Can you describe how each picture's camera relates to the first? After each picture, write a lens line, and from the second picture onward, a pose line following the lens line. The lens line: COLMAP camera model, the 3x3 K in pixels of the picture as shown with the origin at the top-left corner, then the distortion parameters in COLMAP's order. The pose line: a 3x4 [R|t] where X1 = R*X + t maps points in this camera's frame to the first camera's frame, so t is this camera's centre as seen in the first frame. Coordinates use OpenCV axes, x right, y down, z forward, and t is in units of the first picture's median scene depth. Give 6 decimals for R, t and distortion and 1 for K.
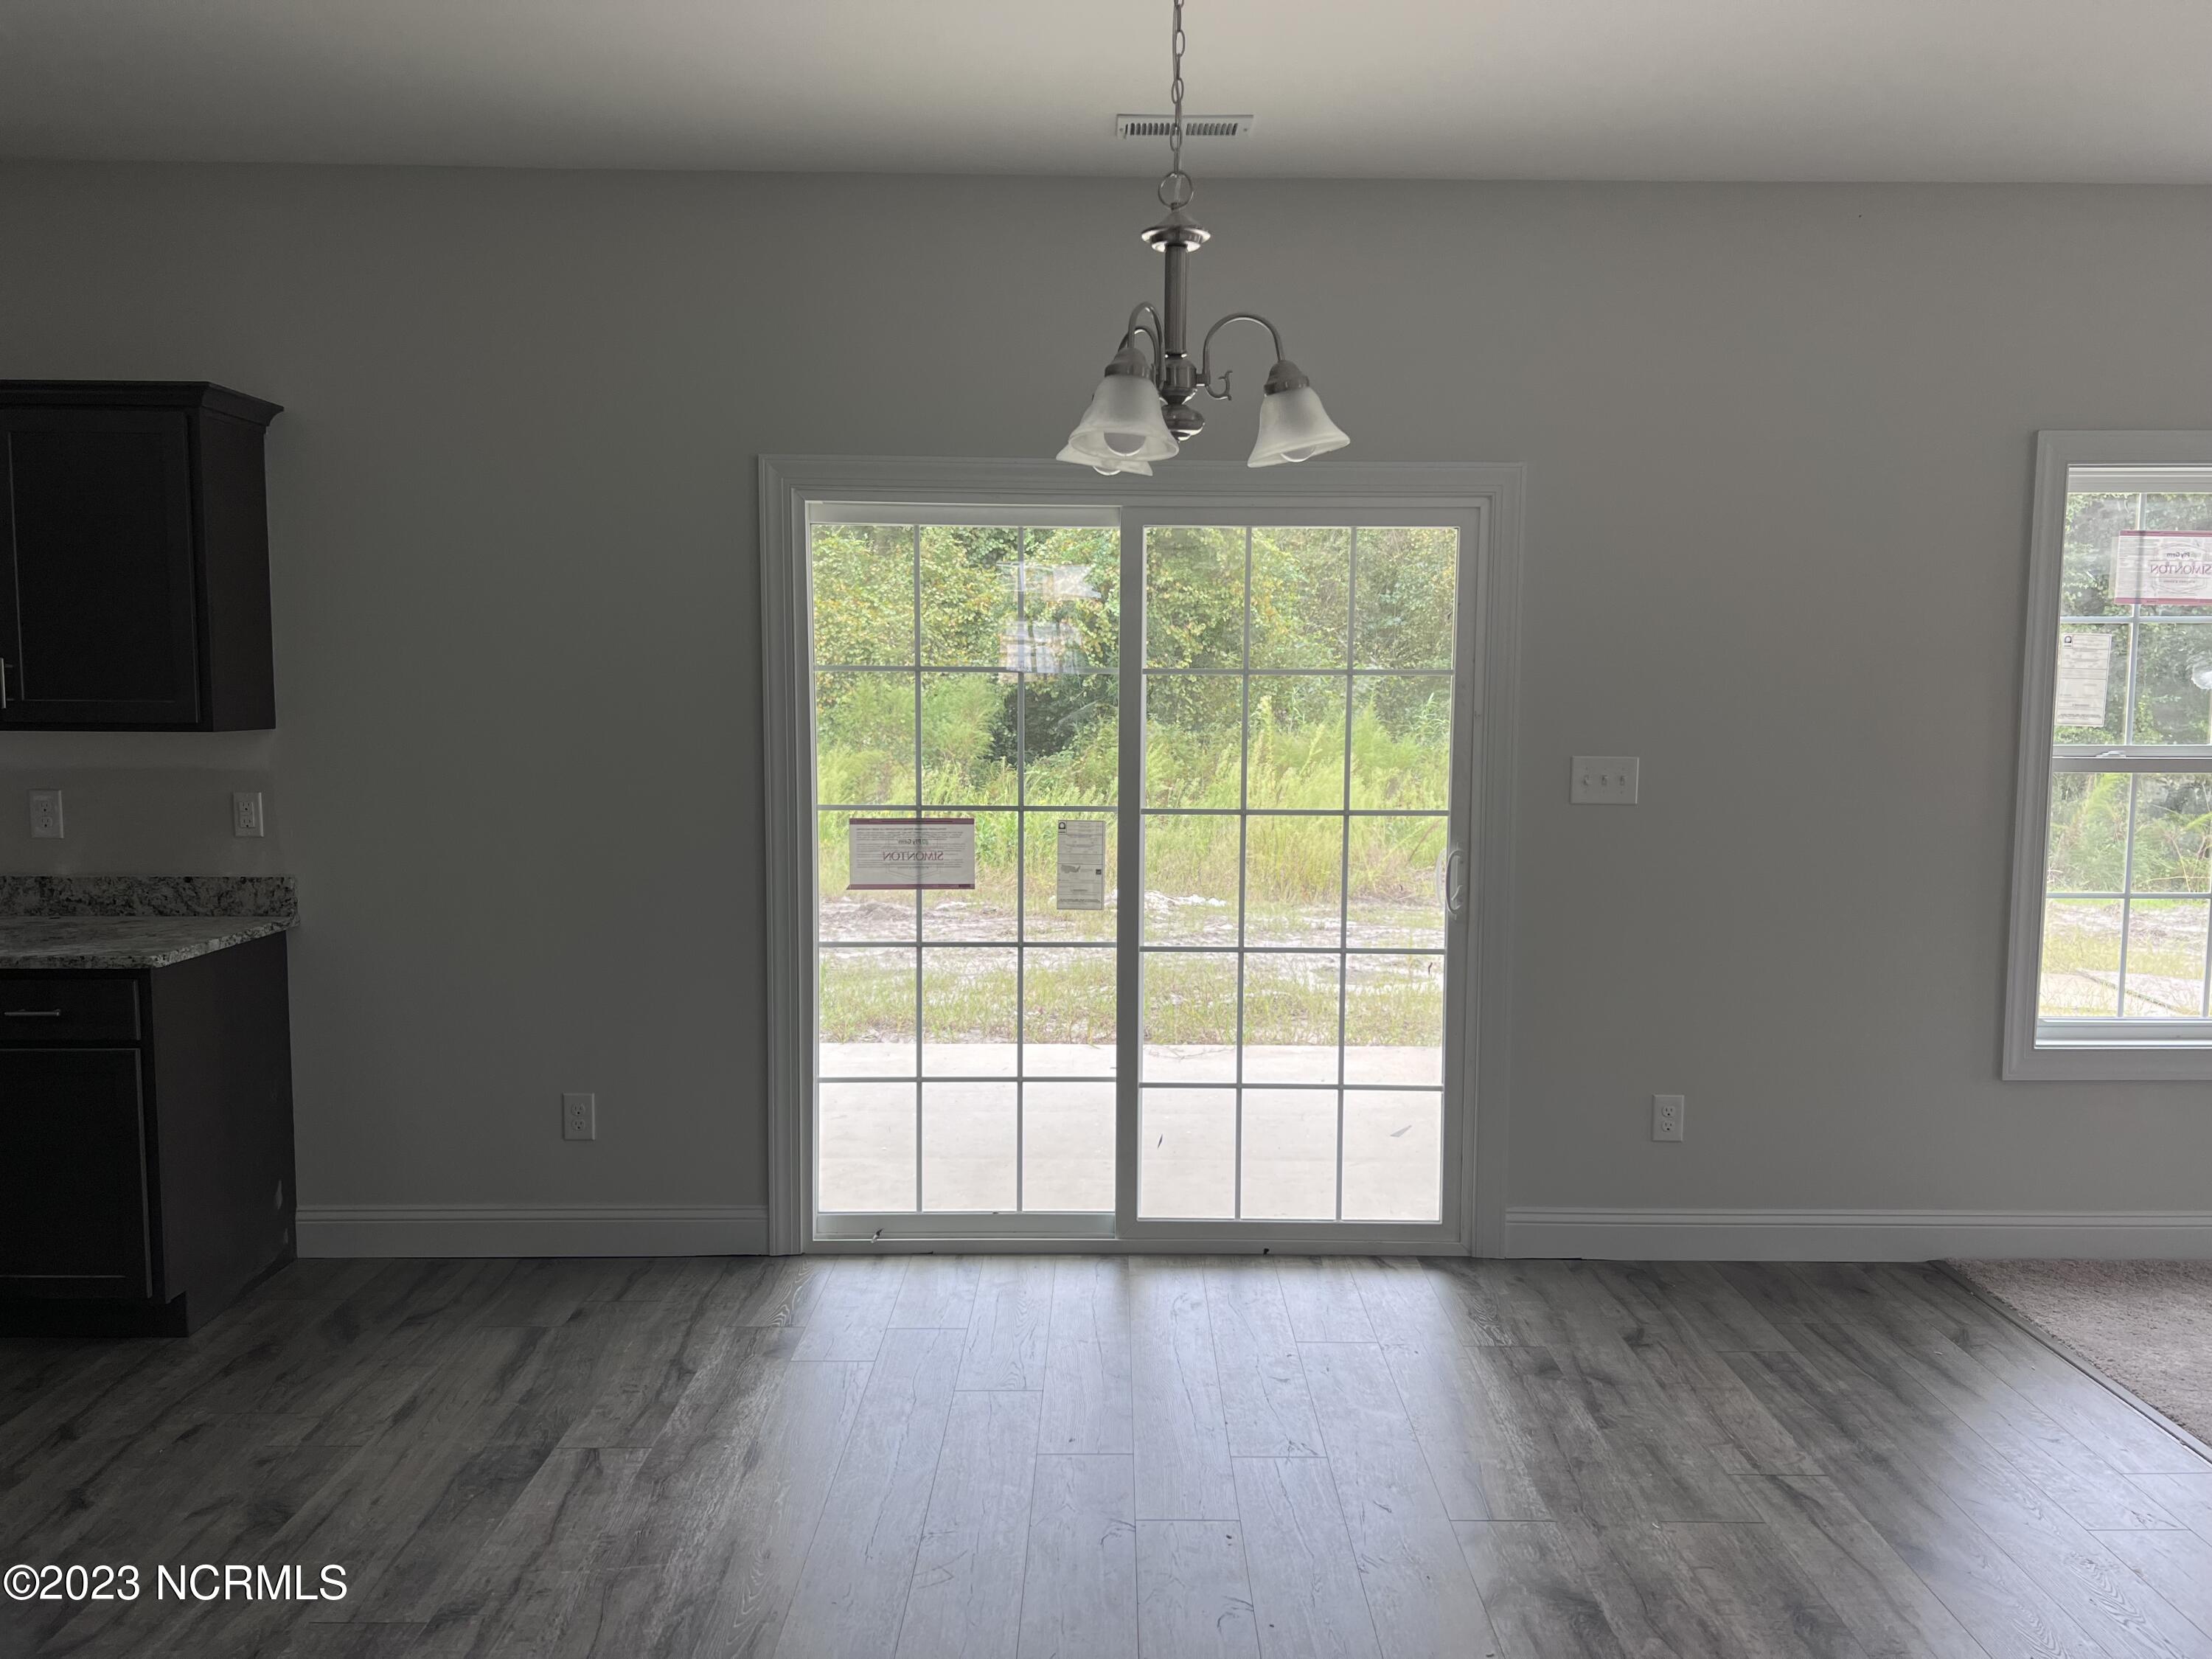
lens RADIAL K [[1648.3, 0, 1109.8], [0, 1648.3, 853.7], [0, 0, 1]] dist [0.080345, -0.088240]
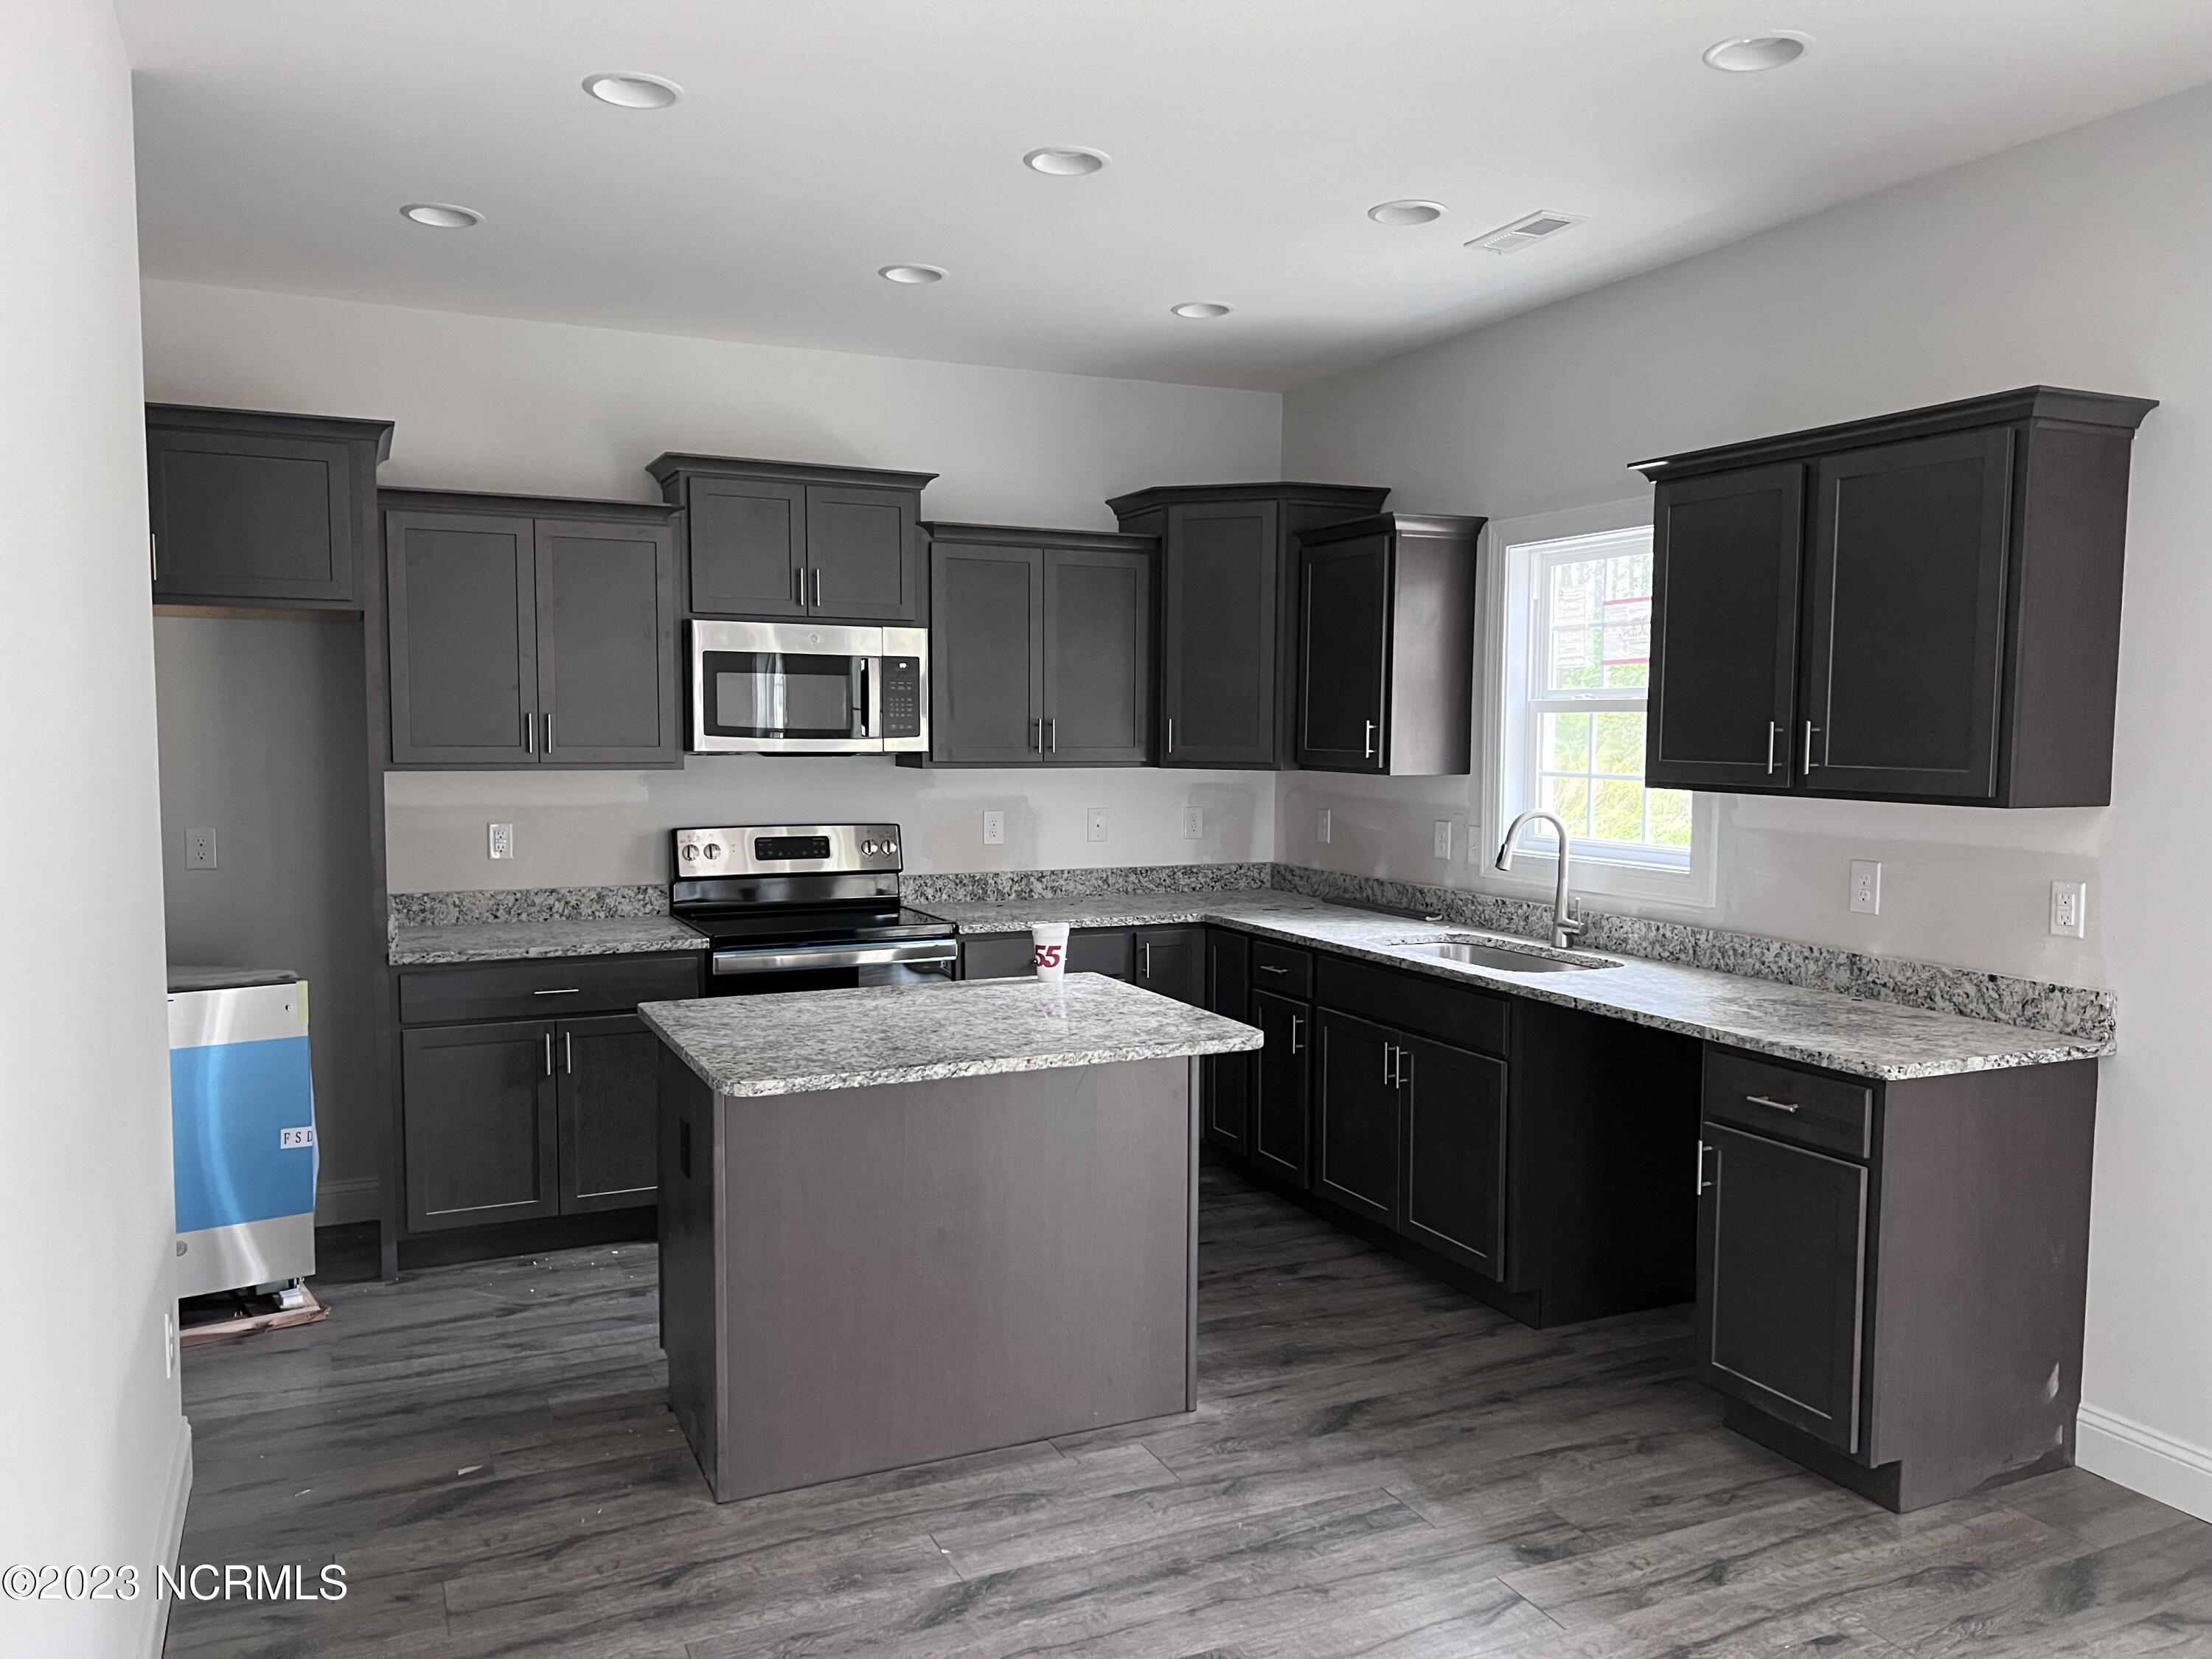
lens RADIAL K [[1648.3, 0, 1109.8], [0, 1648.3, 853.7], [0, 0, 1]] dist [0.080345, -0.088240]
pose [[0.417287, 0.068400, -0.906197, 0.031367], [-0.095705, 0.994926, 0.031027, -0.032728], [0.903721, 0.073780, 0.421716, 0.242311]]
